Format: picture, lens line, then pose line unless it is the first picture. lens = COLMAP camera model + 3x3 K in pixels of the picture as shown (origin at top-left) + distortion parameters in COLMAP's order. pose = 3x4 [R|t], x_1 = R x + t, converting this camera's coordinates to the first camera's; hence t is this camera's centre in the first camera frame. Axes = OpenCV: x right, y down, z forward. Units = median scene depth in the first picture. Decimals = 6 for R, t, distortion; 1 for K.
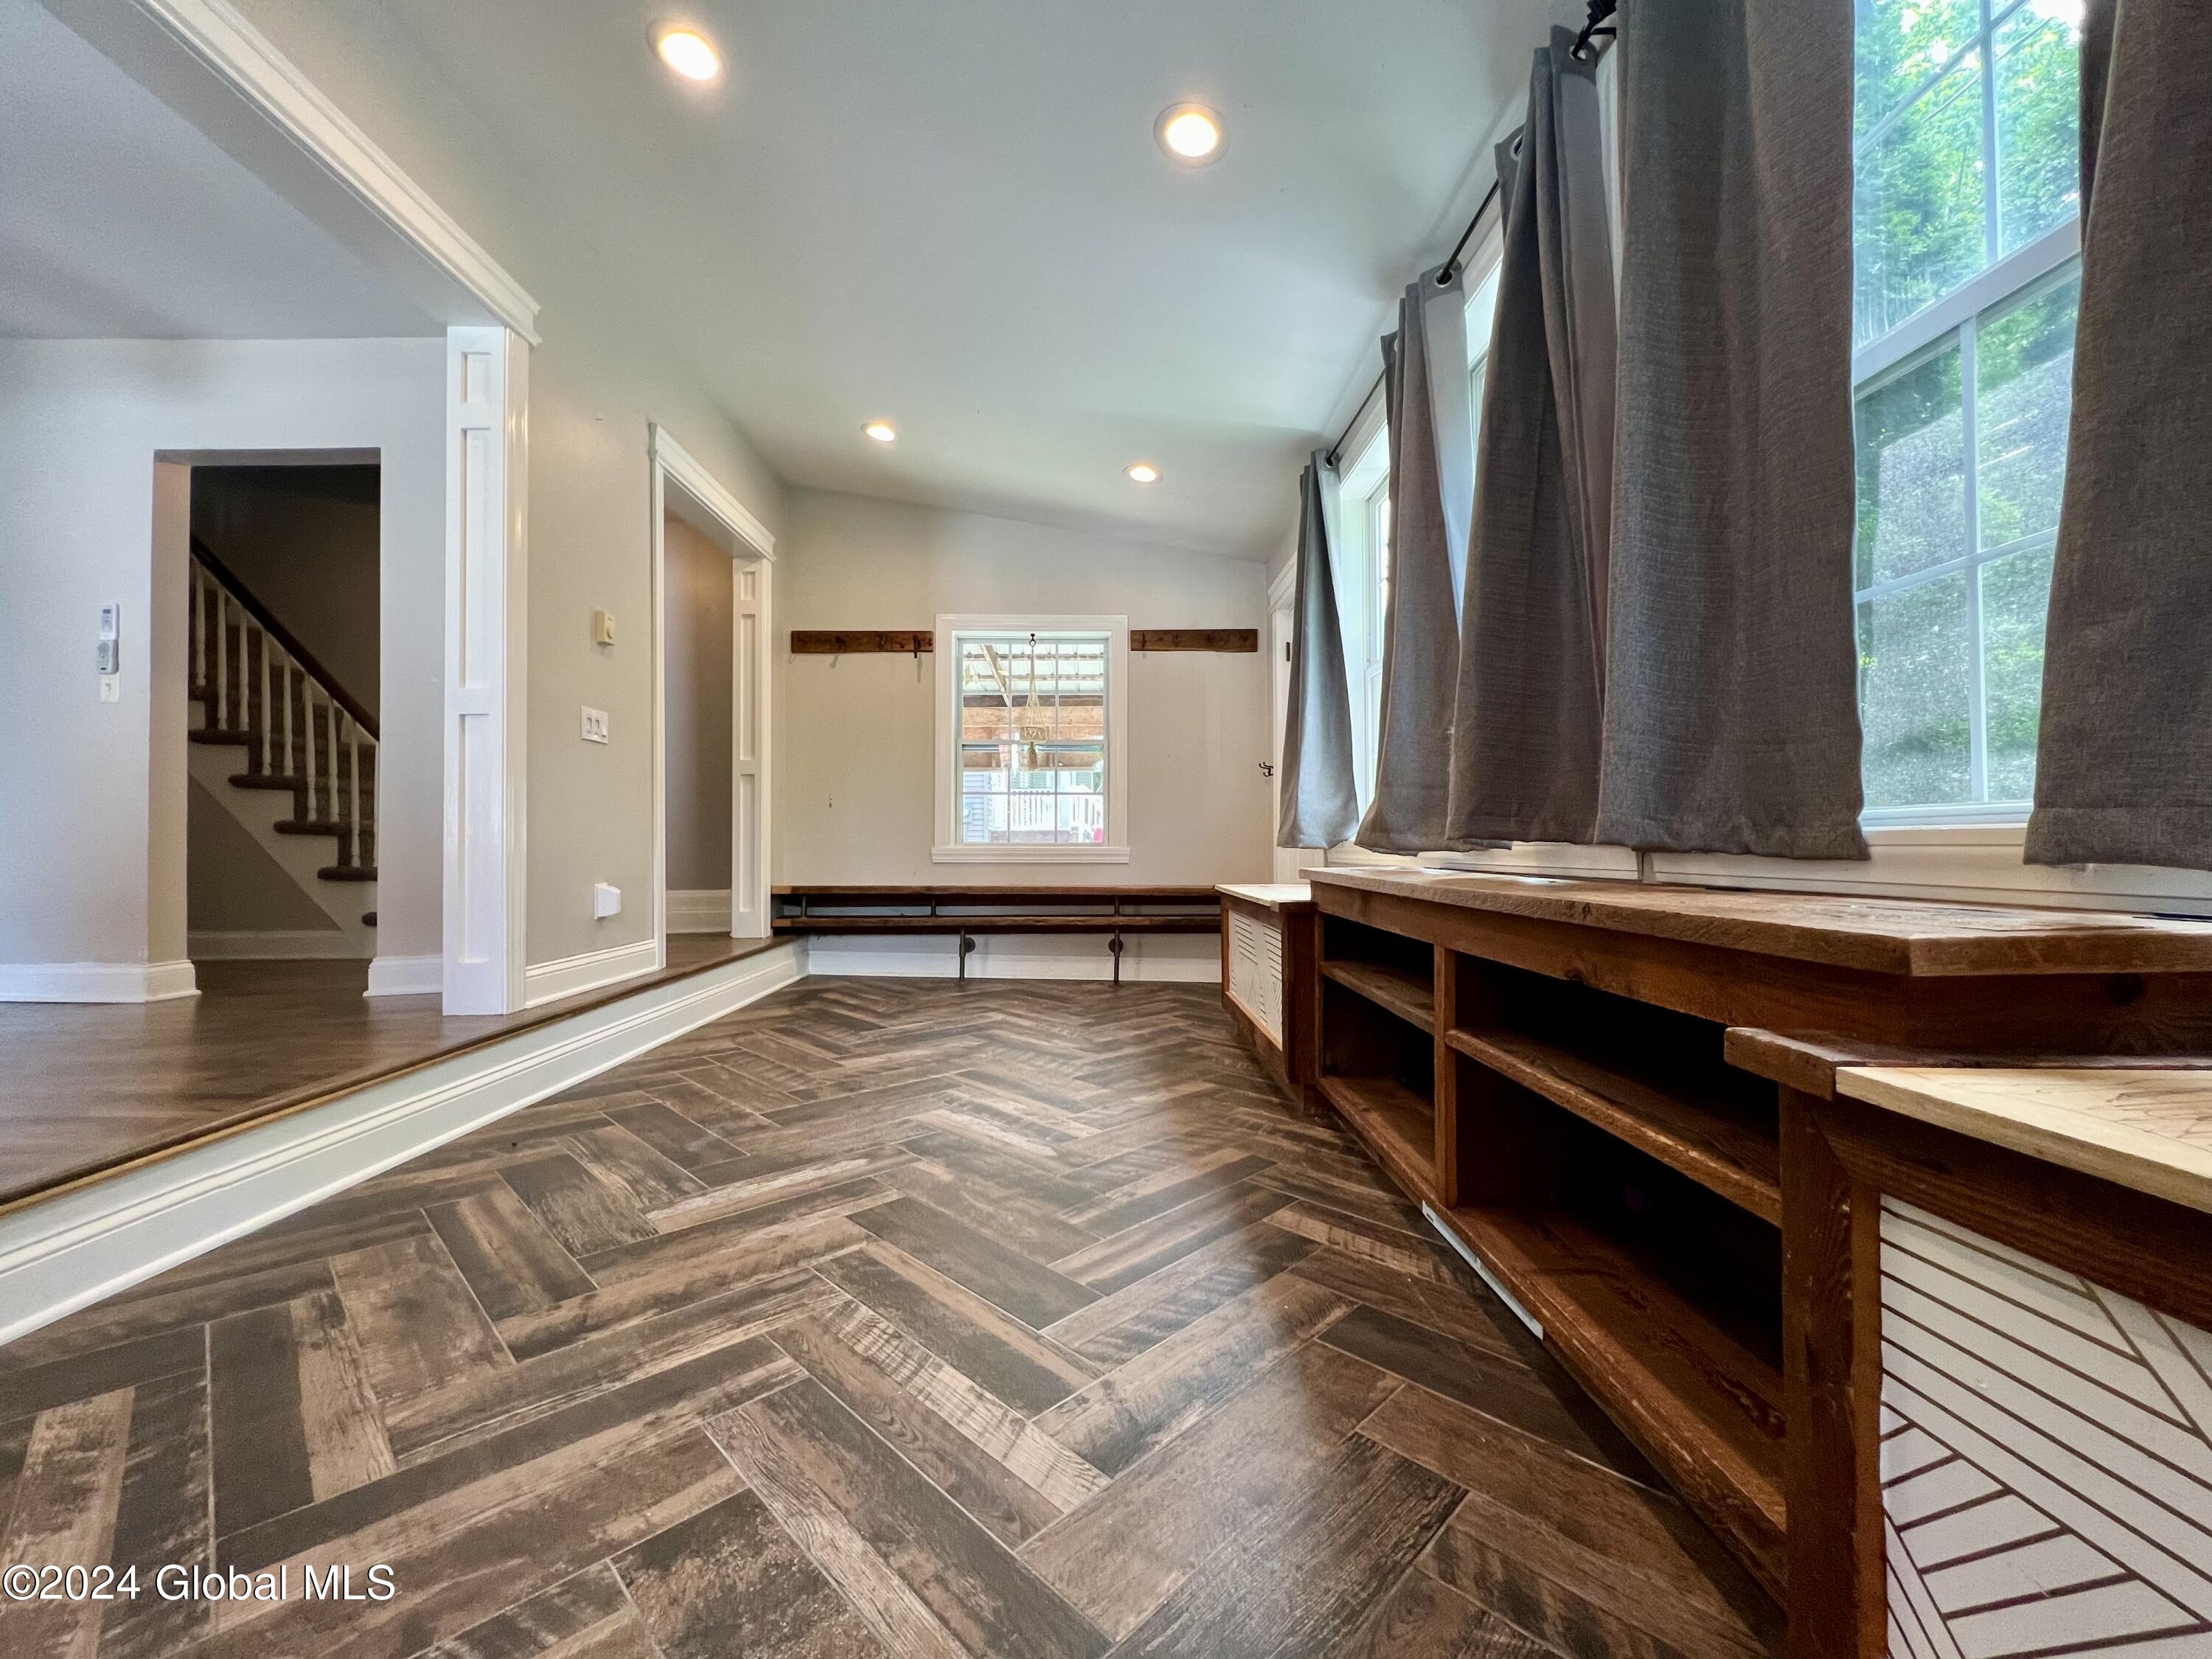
lens RADIAL K [[887.6, 0, 1101.7], [0, 887.6, 826.7], [0, 0, 1]] dist [-0.003096, 0.001197]
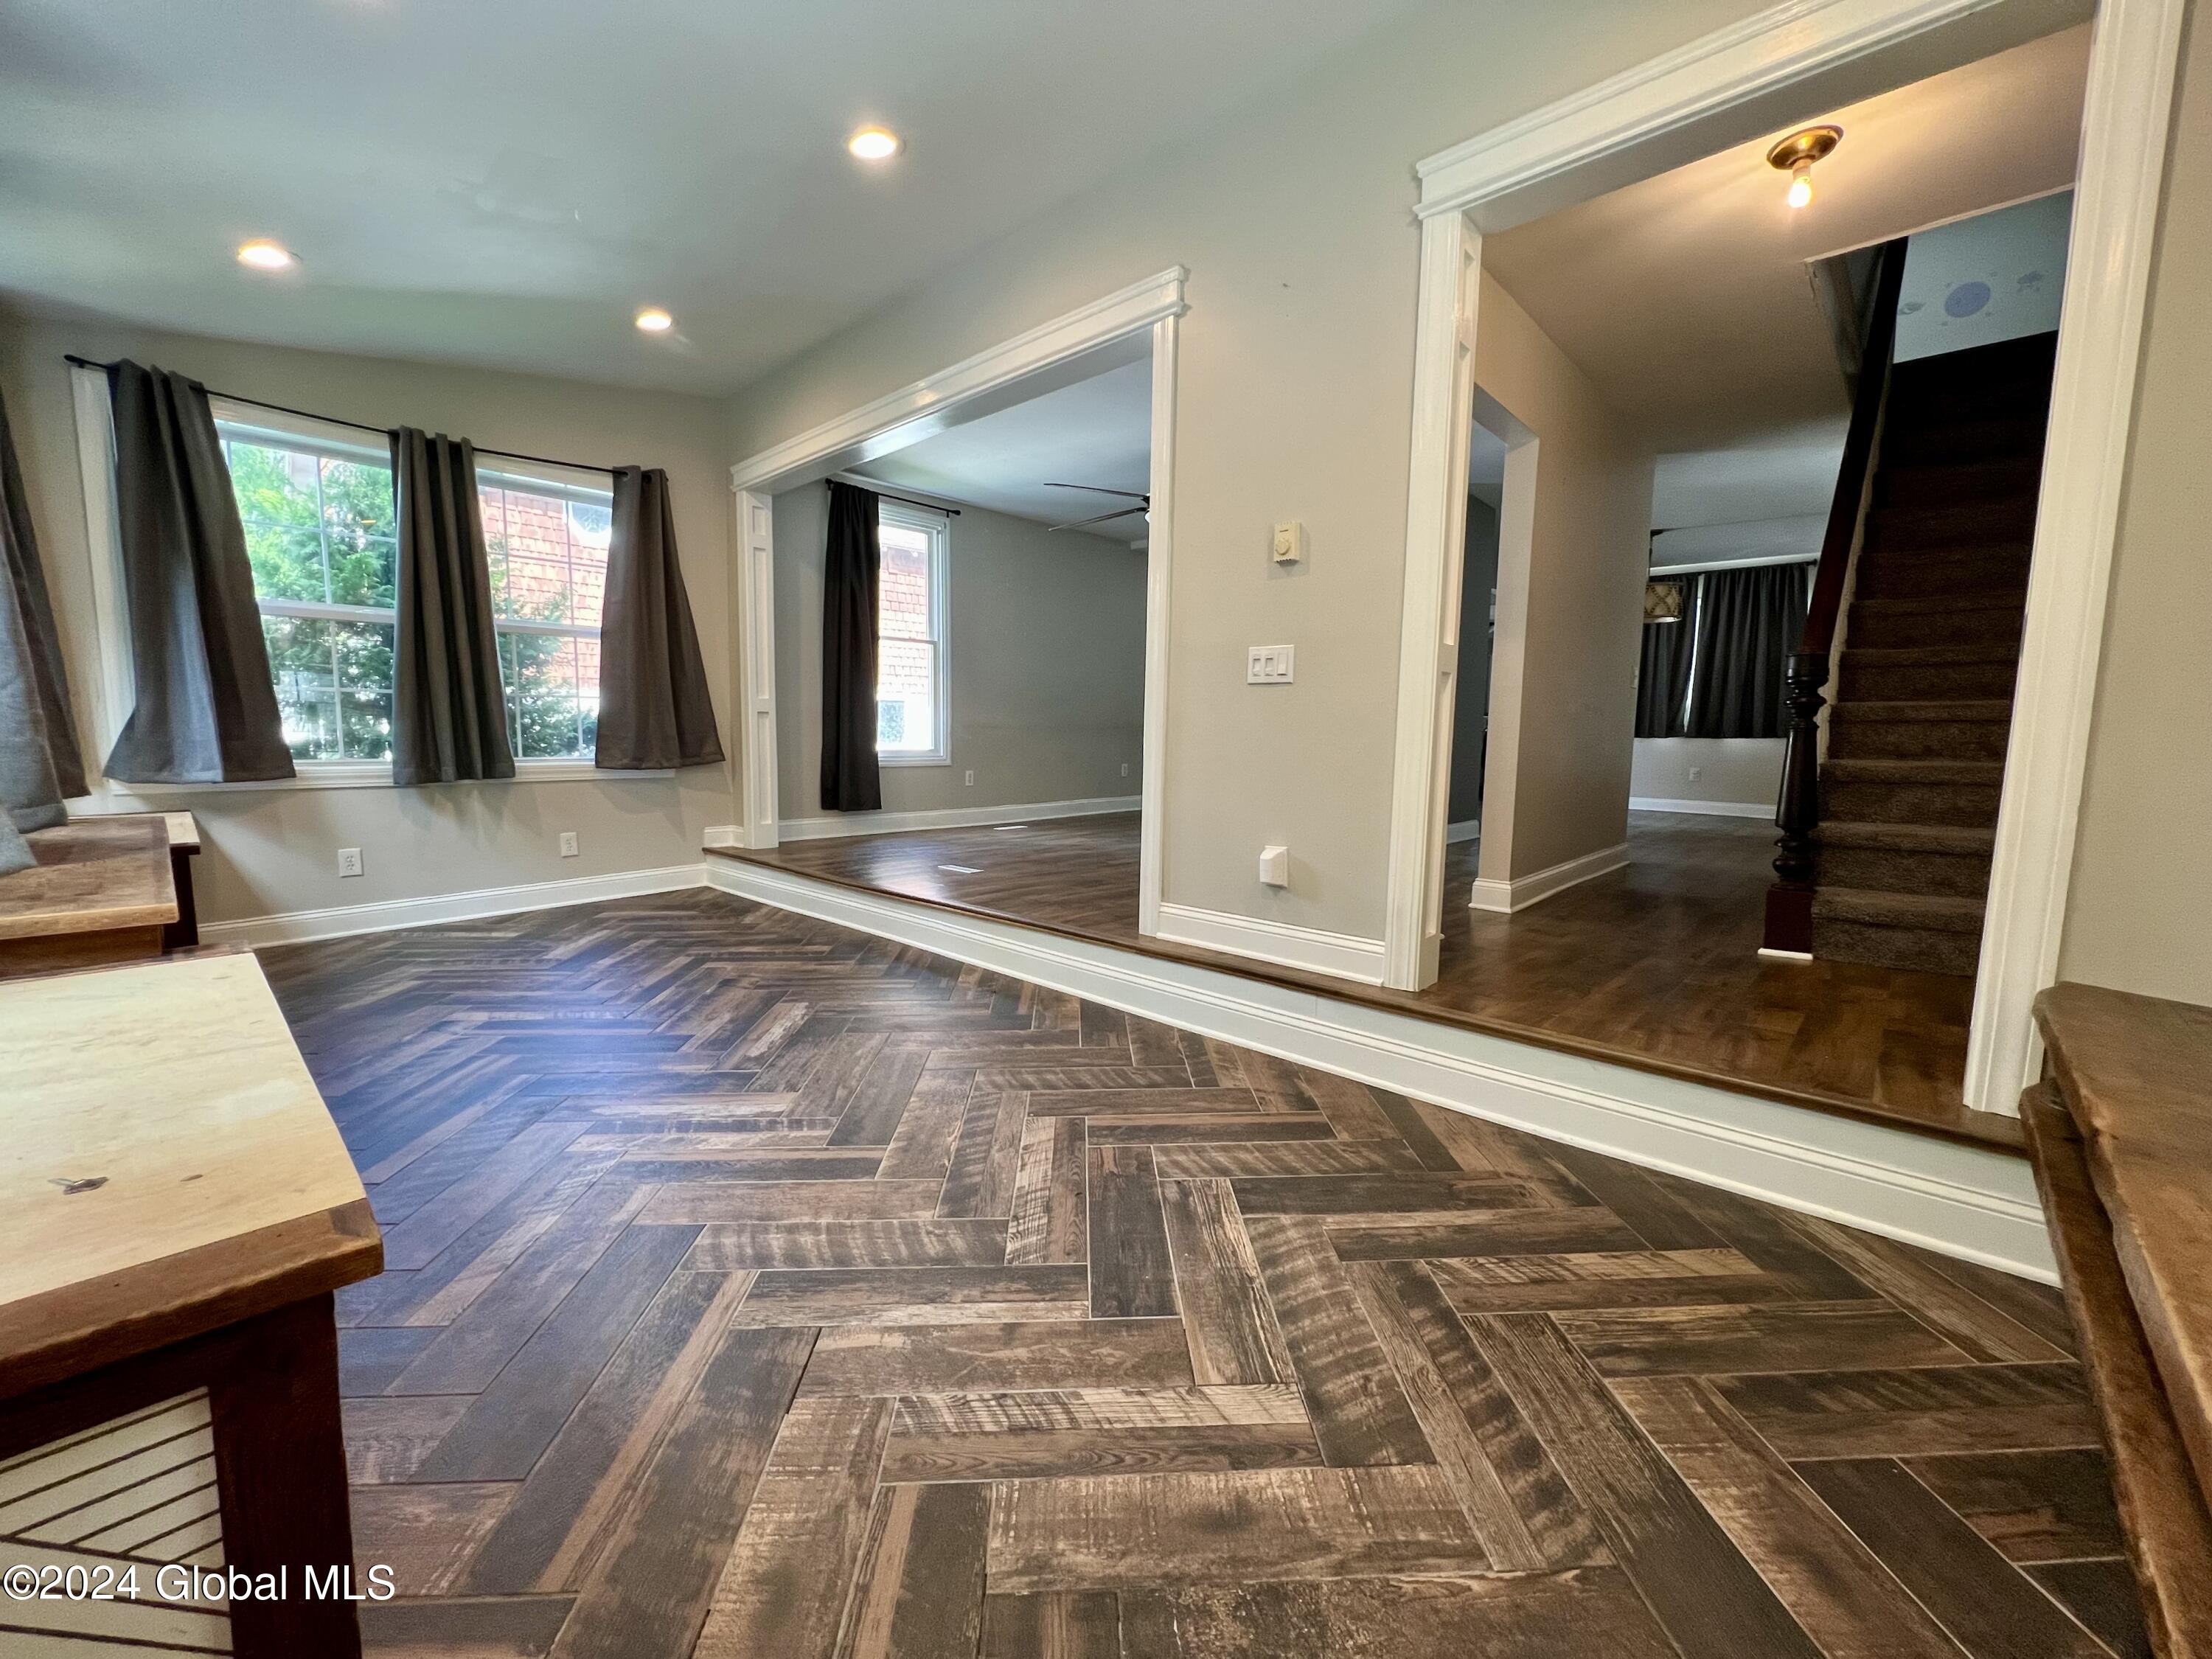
lens RADIAL K [[887.6, 0, 1113.9], [0, 887.6, 827.3], [0, 0, 1]] dist [-0.003096, 0.001197]
pose [[-0.685872, 0.075082, -0.723839, 0.208426], [0.005484, 0.995168, 0.098030, -0.048514], [0.727702, 0.063266, -0.682970, 1.746937]]
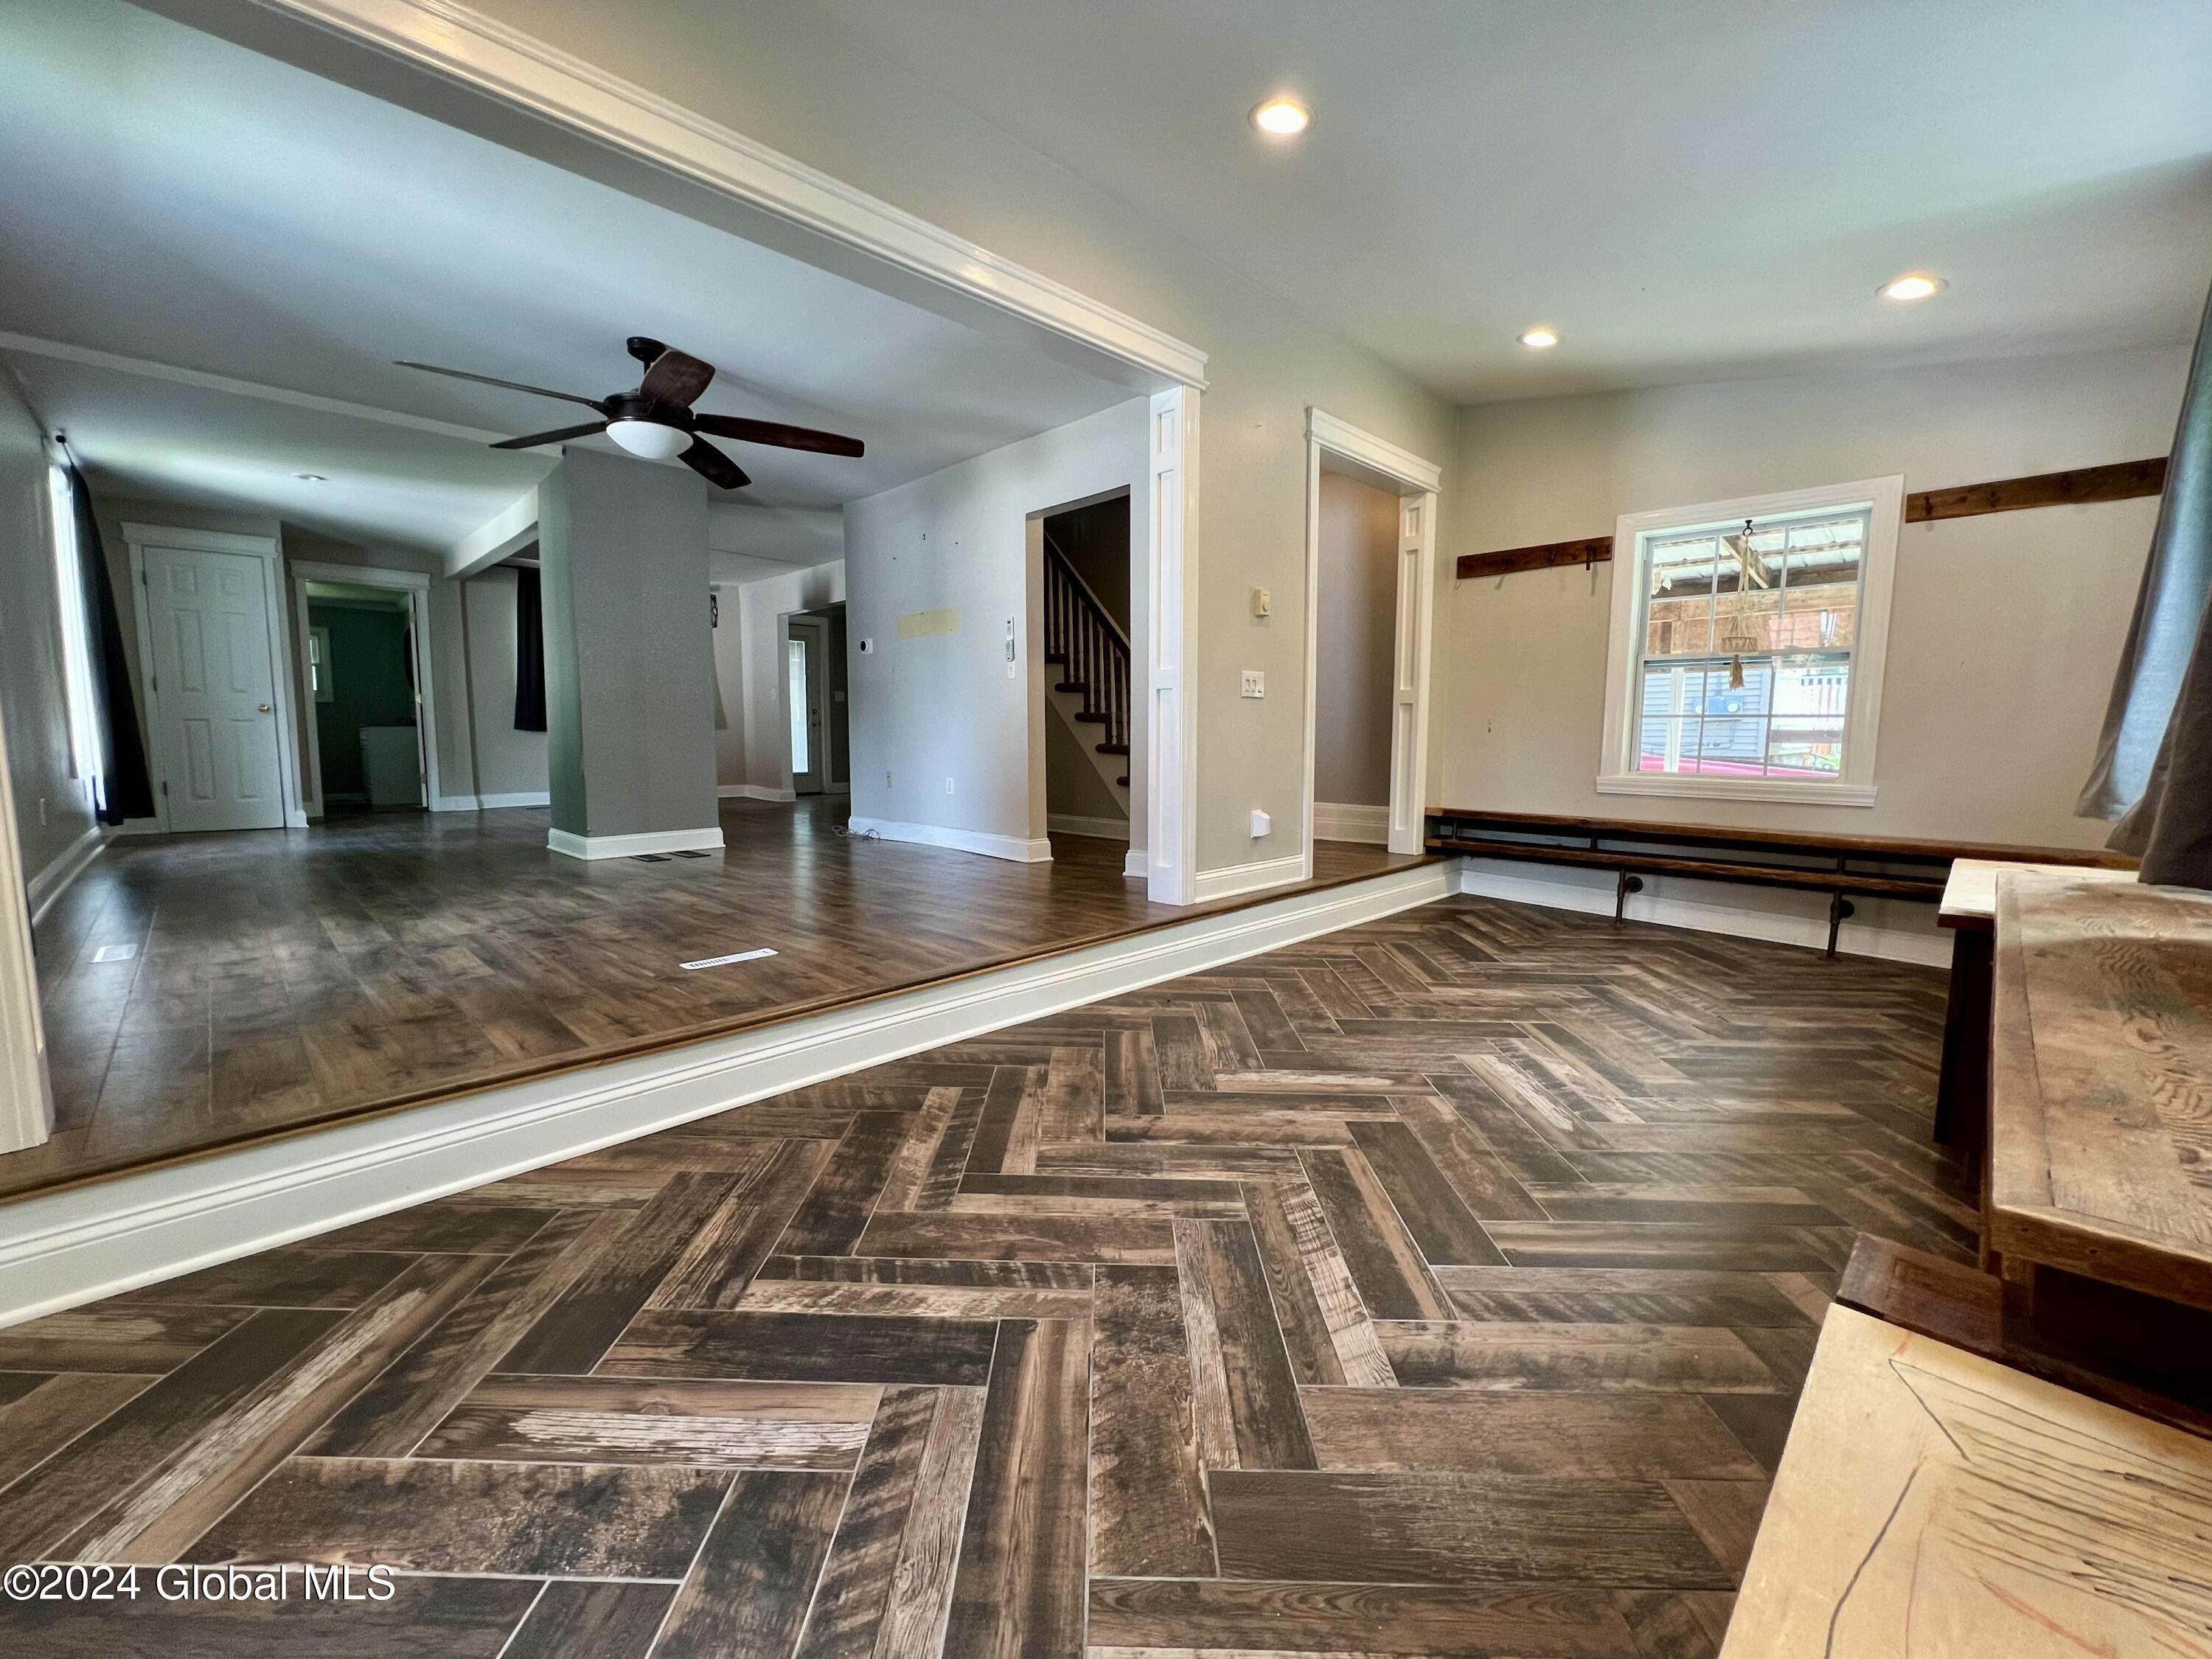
lens RADIAL K [[887.6, 0, 1102.6], [0, 887.6, 825.5], [0, 0, 1]] dist [-0.003096, 0.001197]
pose [[0.697545, 0.081827, -0.711853, 0.217620], [0.008921, 0.992389, 0.122817, -0.084191], [0.716485, -0.092021, 0.691506, -0.039372]]
